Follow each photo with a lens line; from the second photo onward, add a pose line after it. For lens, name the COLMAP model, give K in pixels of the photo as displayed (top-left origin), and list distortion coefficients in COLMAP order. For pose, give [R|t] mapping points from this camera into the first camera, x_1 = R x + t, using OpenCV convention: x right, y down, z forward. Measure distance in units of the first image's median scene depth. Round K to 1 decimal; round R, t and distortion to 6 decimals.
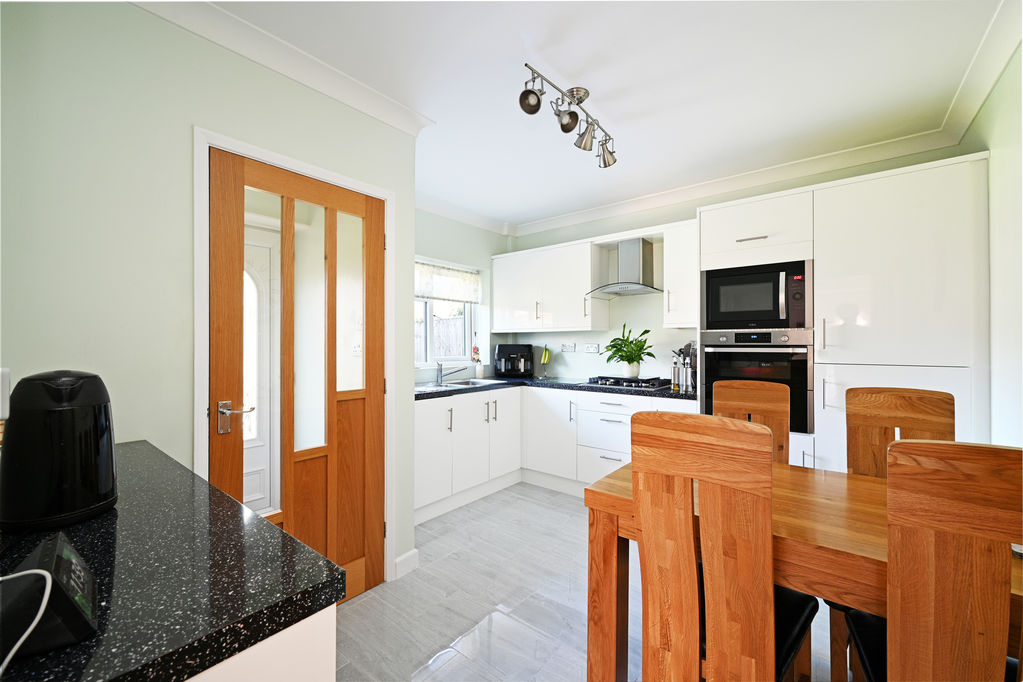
lens RADIAL K [[406.1, 0, 513.8], [0, 406.1, 342.5], [0, 0, 1]] dist [0.003027, 0.000267]
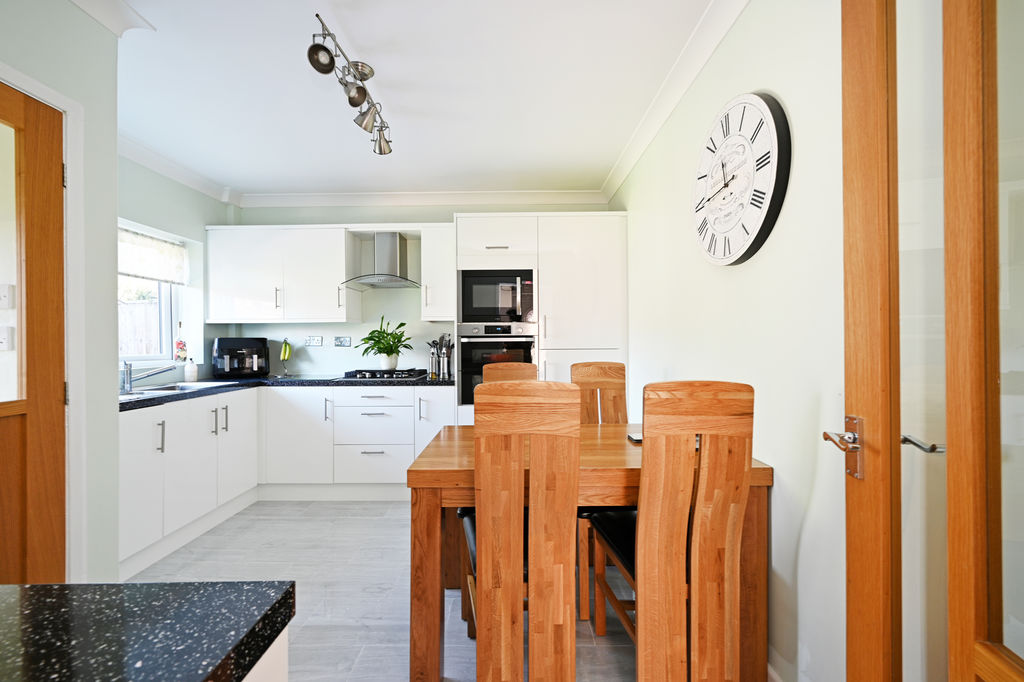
lens RADIAL K [[406.5, 0, 511.3], [0, 406.5, 341.4], [0, 0, 1]] dist [0.003027, 0.000267]
pose [[0.790474, -0.006586, 0.612460, -0.126634], [0.005141, 0.999978, 0.004117, 0.019681], [-0.612473, -0.000106, 0.790491, 0.023550]]
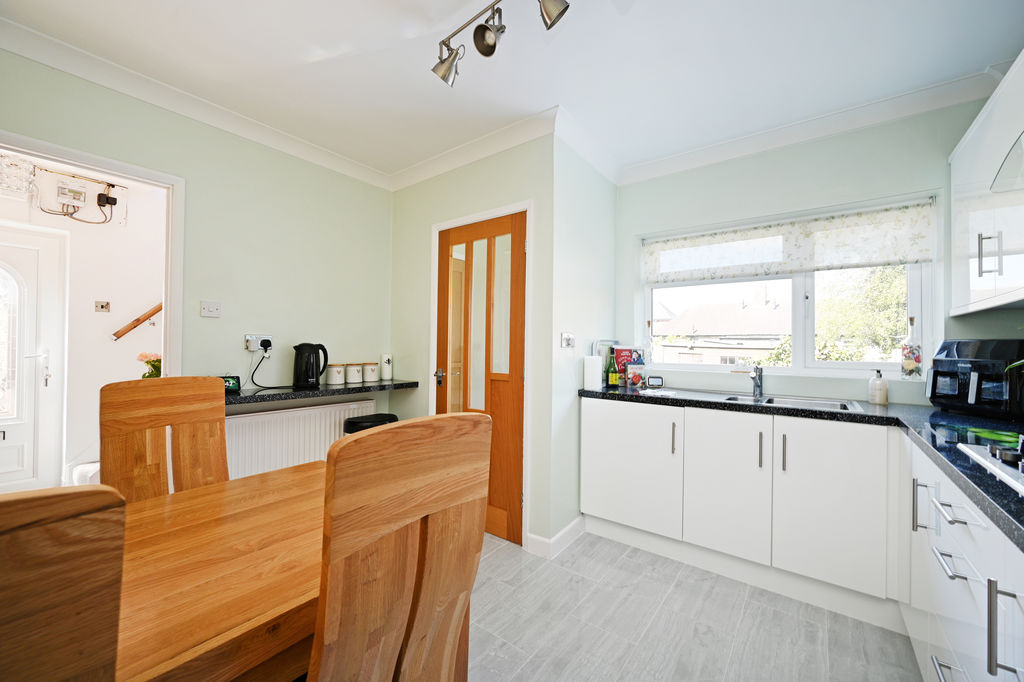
lens RADIAL K [[406.5, 0, 508.6], [0, 406.5, 339.5], [0, 0, 1]] dist [0.003027, 0.000267]
pose [[0.024481, -0.013699, -0.999606, 0.732075], [-0.008500, 0.999867, -0.013910, 0.026253], [0.999664, 0.008837, 0.024361, 0.830959]]
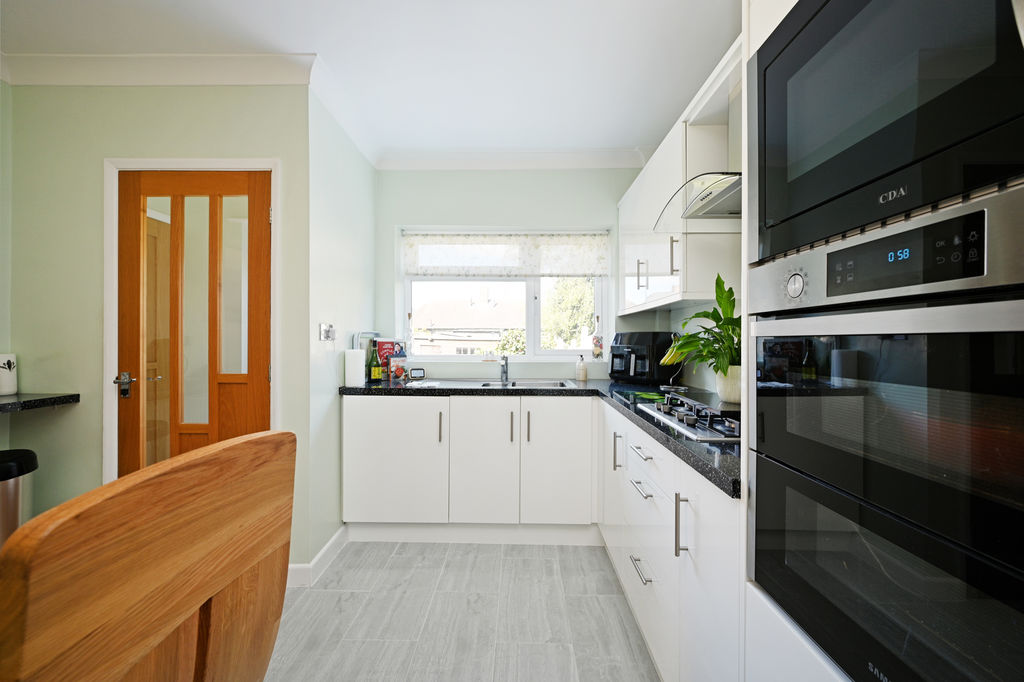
lens RADIAL K [[406.5, 0, 510.2], [0, 406.5, 342.0], [0, 0, 1]] dist [0.003027, 0.000267]
pose [[0.614534, 0.006120, -0.788867, 0.667032], [-0.001634, 0.999978, 0.006485, 0.028015], [0.788889, -0.002696, 0.614530, 0.770313]]
